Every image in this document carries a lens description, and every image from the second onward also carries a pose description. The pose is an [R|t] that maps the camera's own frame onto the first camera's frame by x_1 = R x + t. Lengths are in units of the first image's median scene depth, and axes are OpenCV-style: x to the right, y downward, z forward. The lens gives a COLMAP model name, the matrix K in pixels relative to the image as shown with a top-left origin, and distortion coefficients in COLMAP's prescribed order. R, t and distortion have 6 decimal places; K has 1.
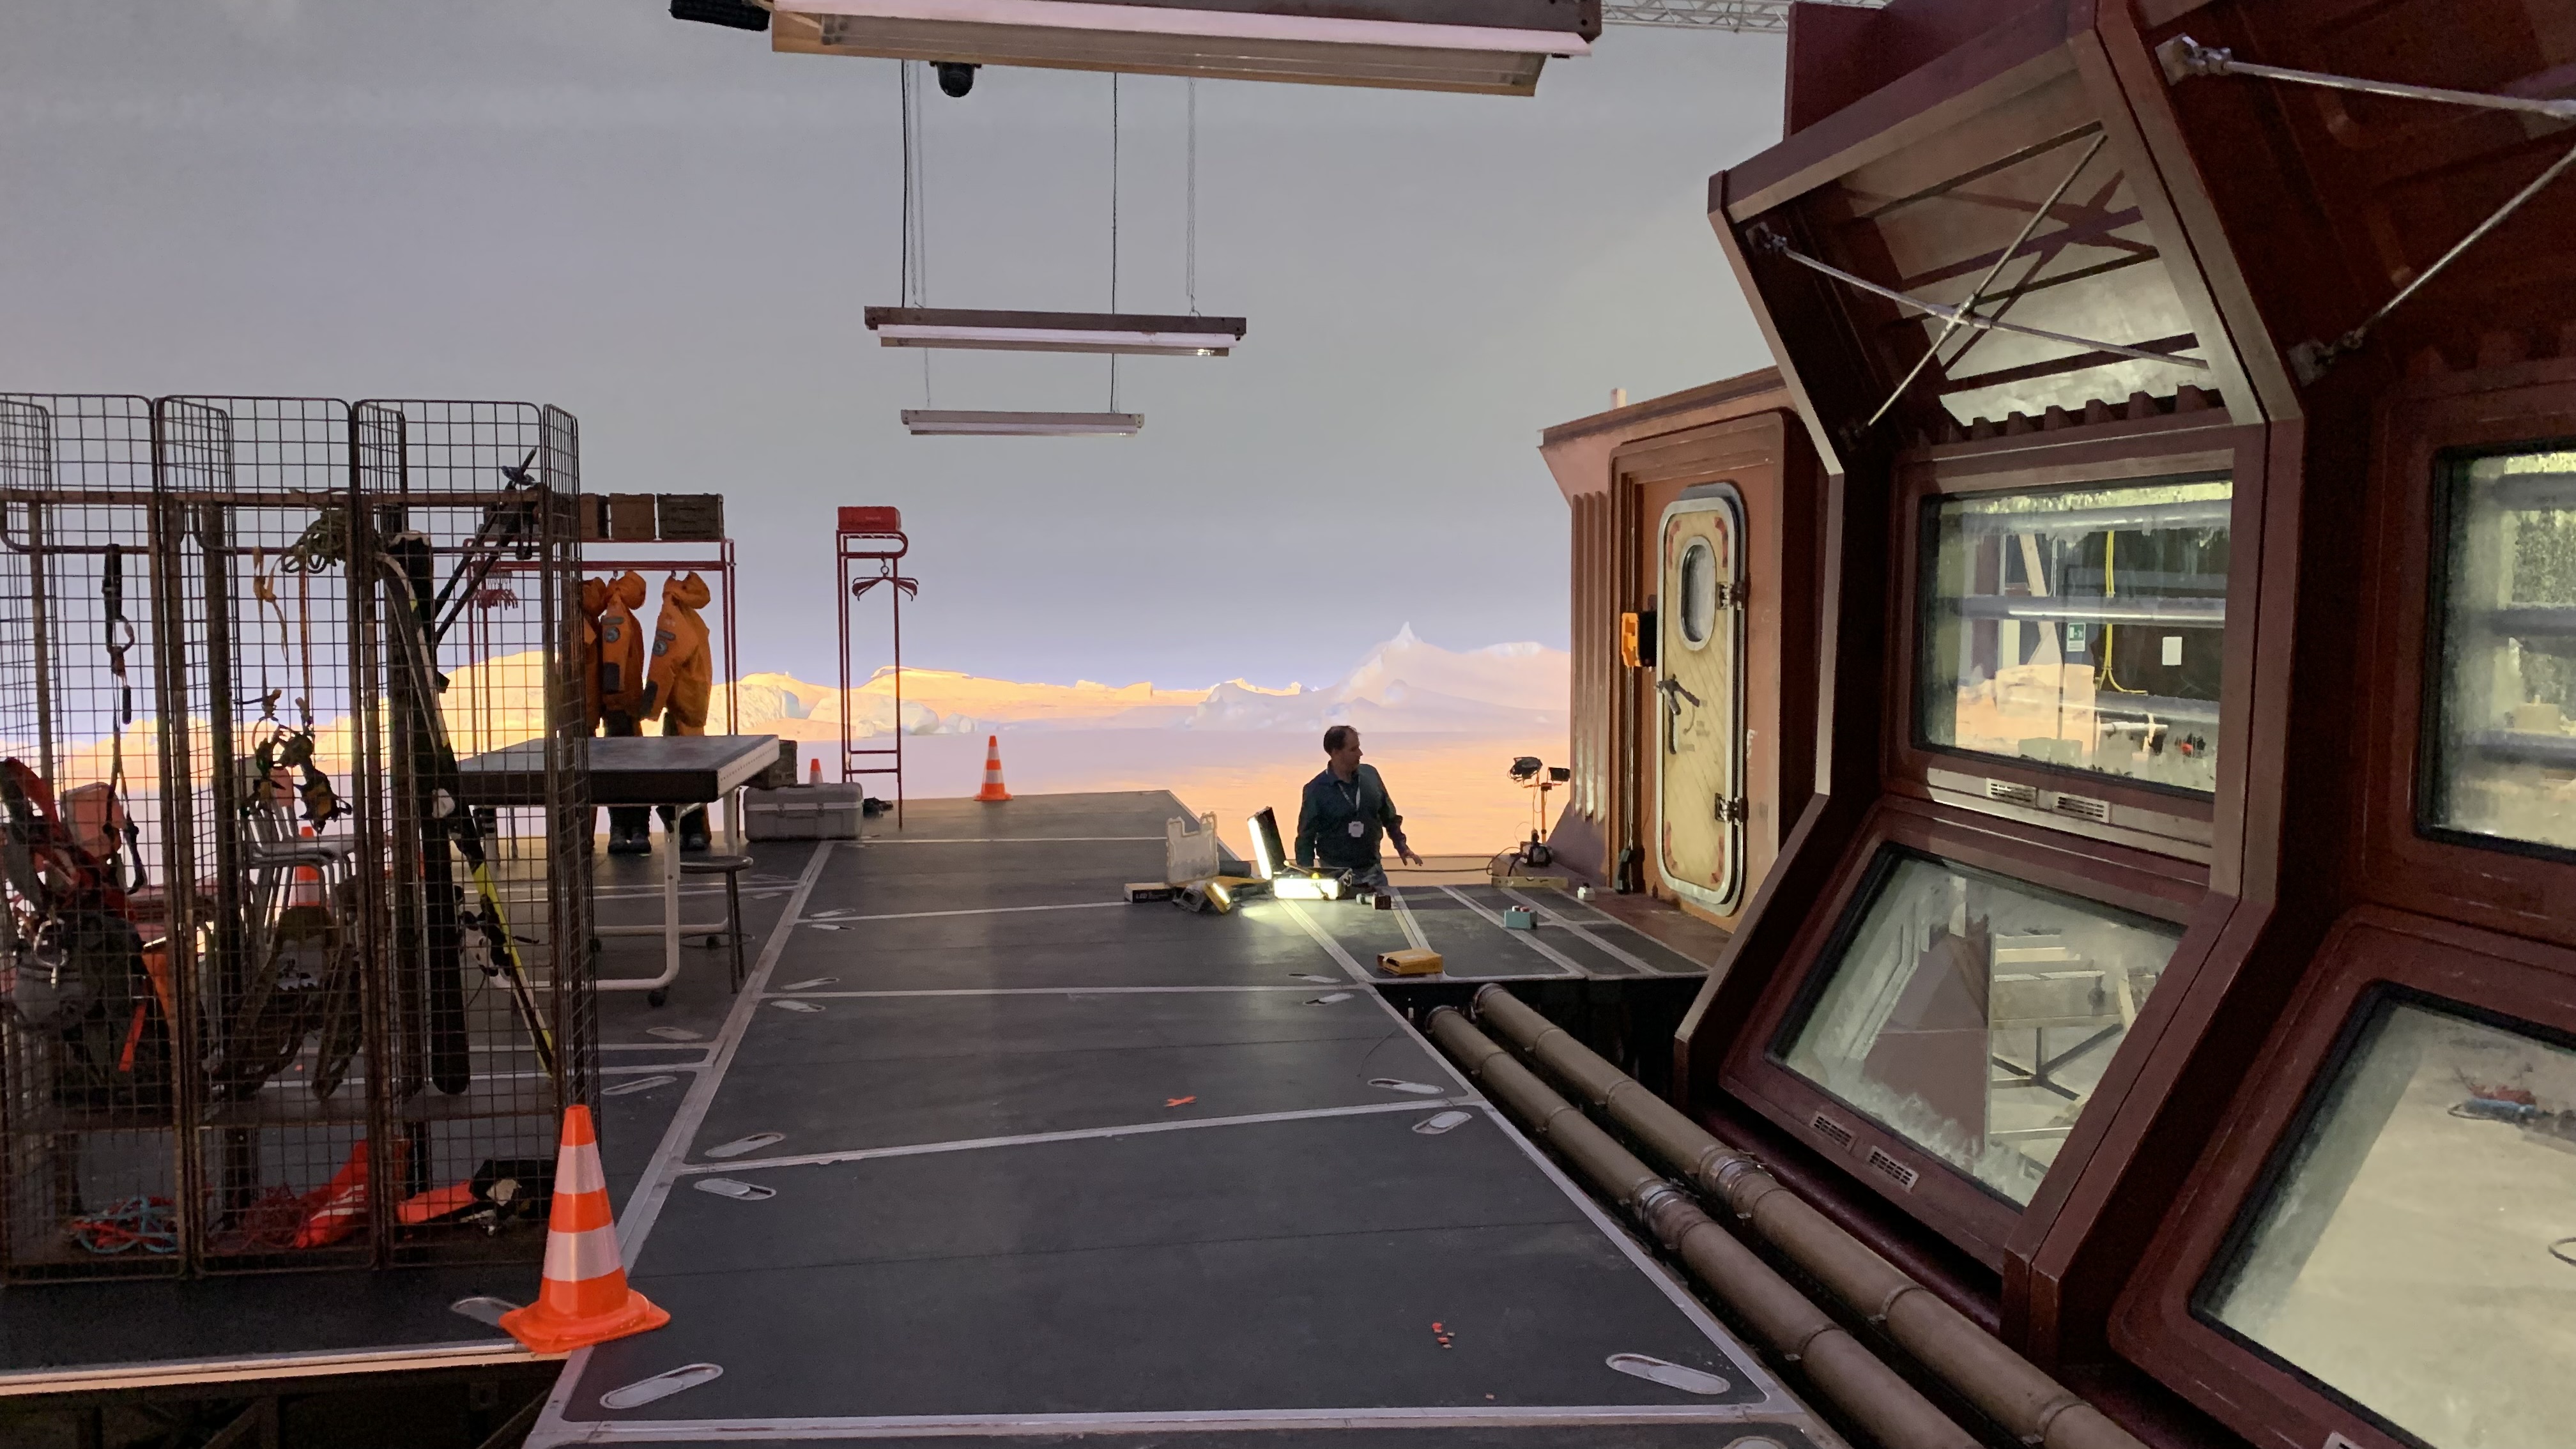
lens RADIAL K [[2009.8, 0, 1288.3], [0, 2009.8, 739.1], [0, 0, 1]] dist [-0.000631, -0.037254]
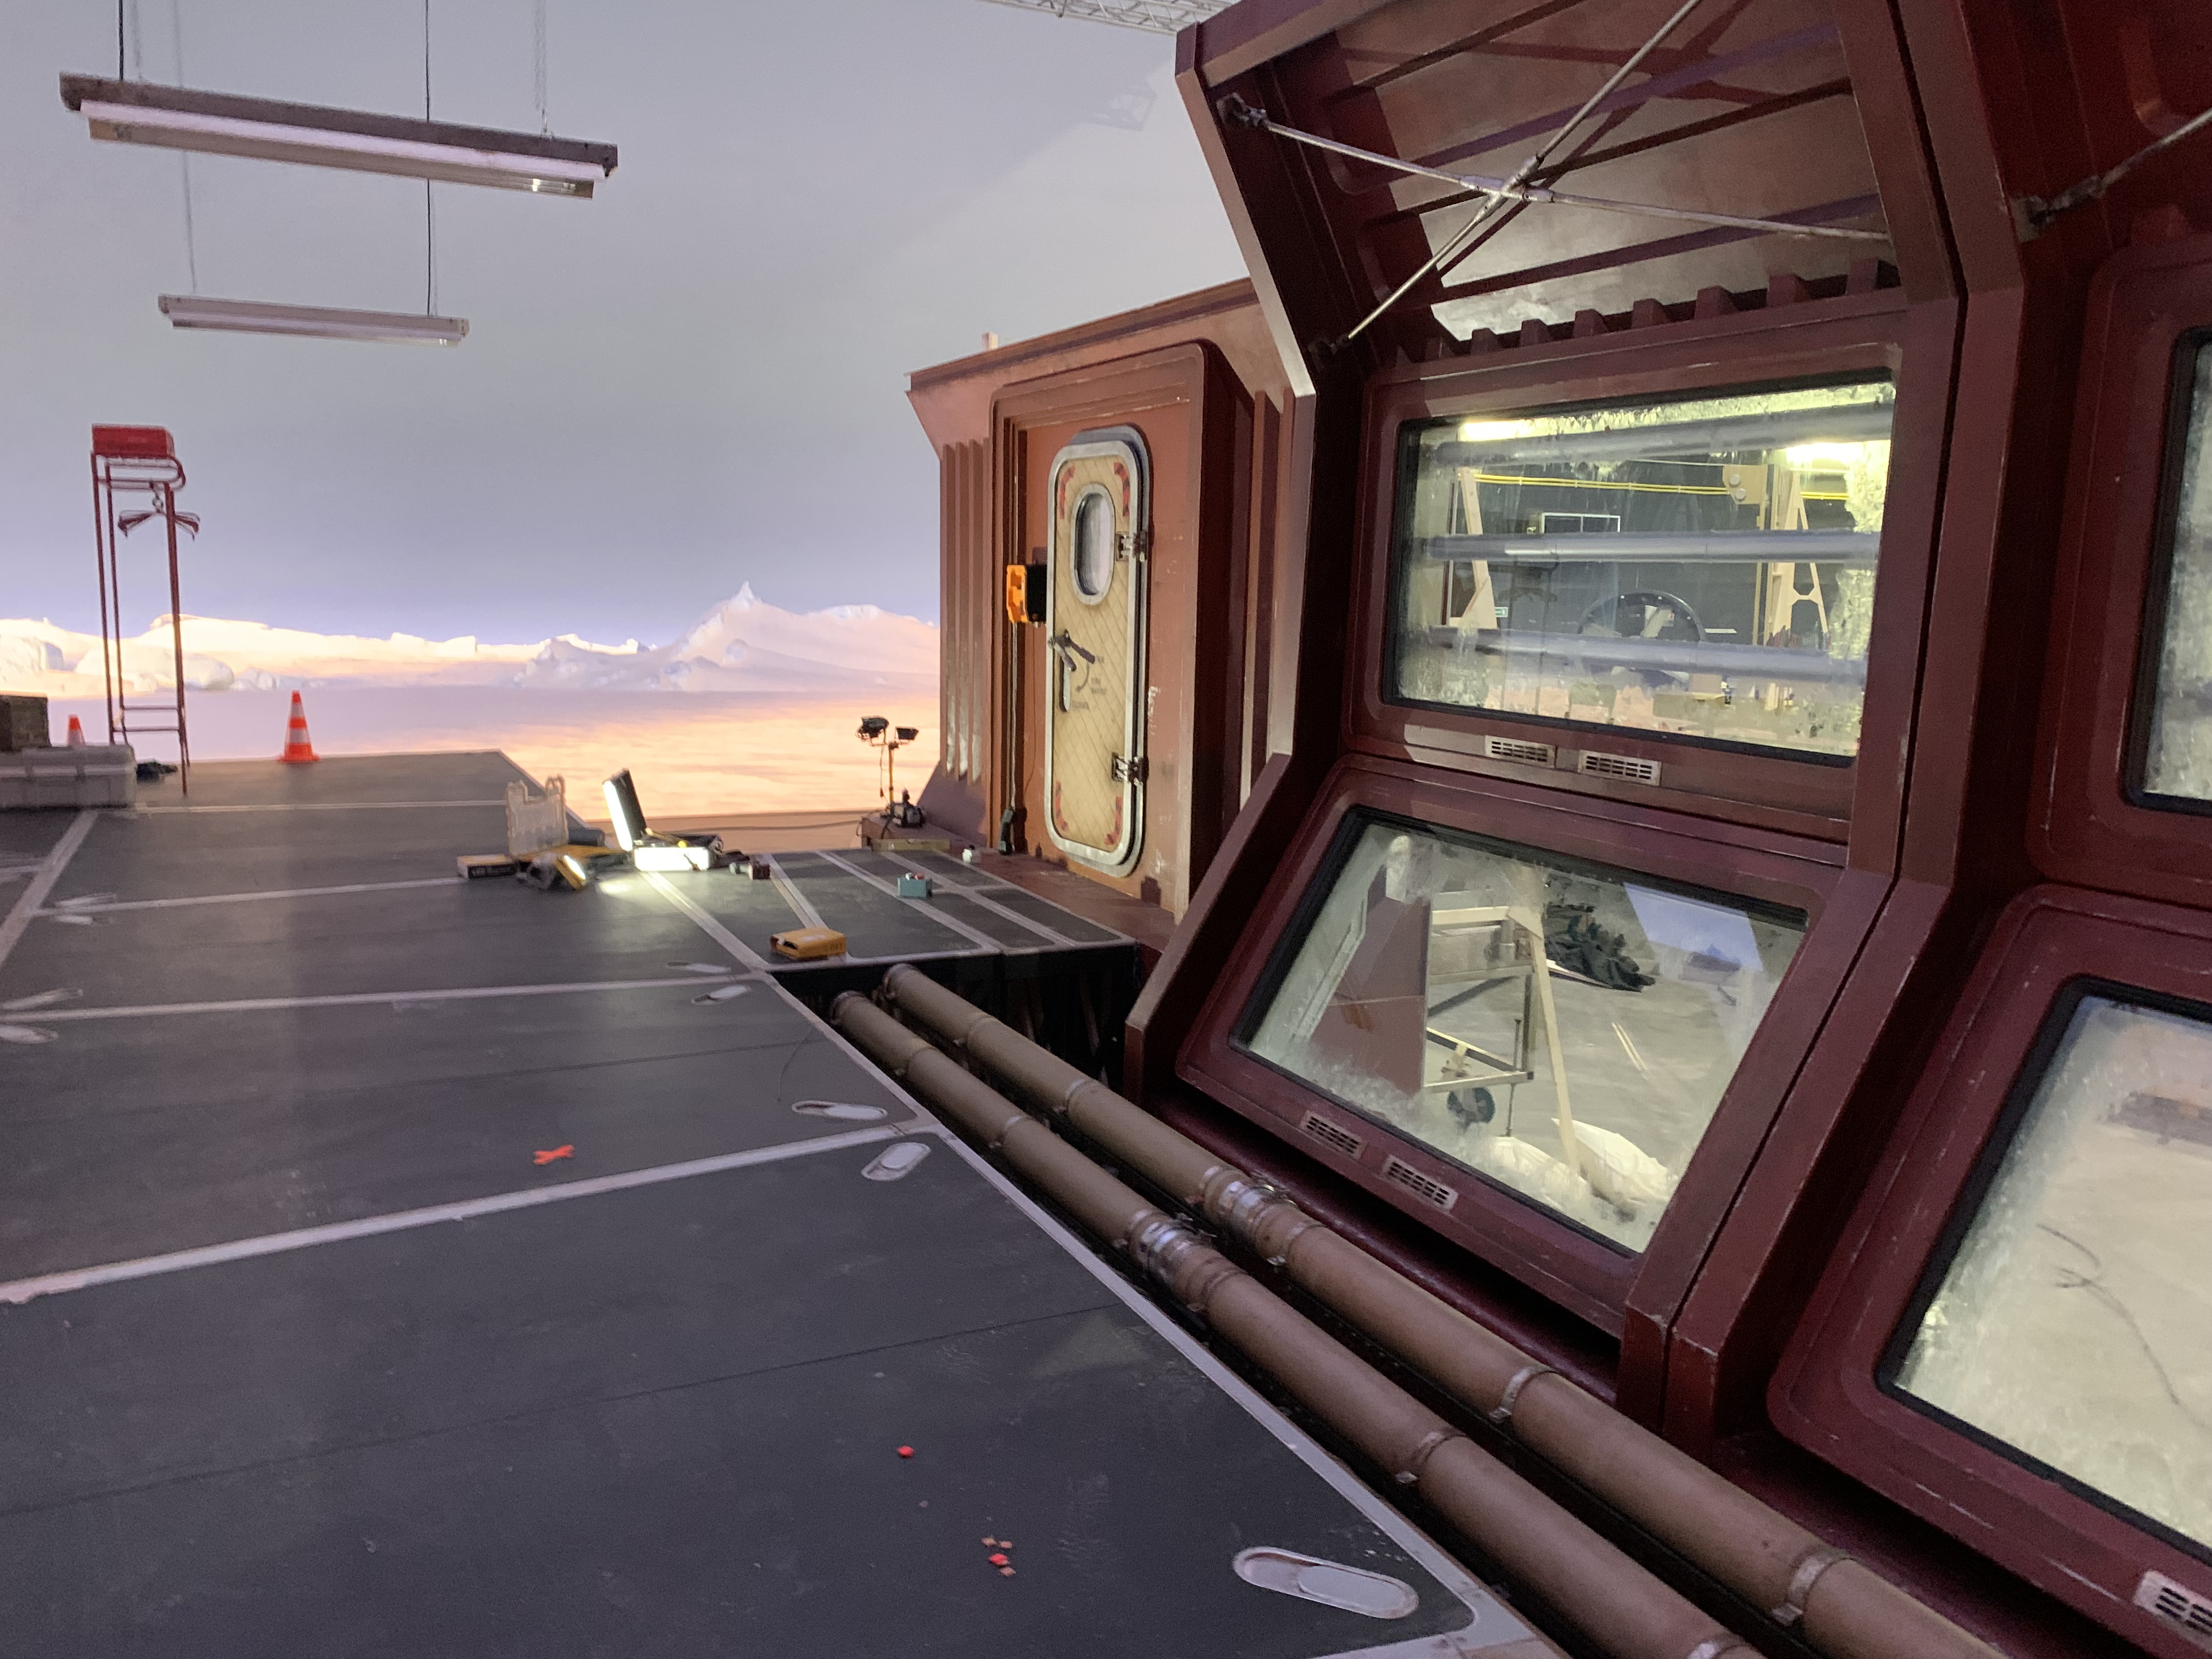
lens RADIAL K [[1756.8, 0, 1127.0], [0, 1756.8, 820.7], [0, 0, 1]] dist [0.044403, -0.056924]
pose [[0.958930, -0.016736, 0.283148, -0.029034], [-0.002296, 0.997767, 0.066752, 0.004858], [-0.283632, -0.064661, 0.956751, 0.261581]]
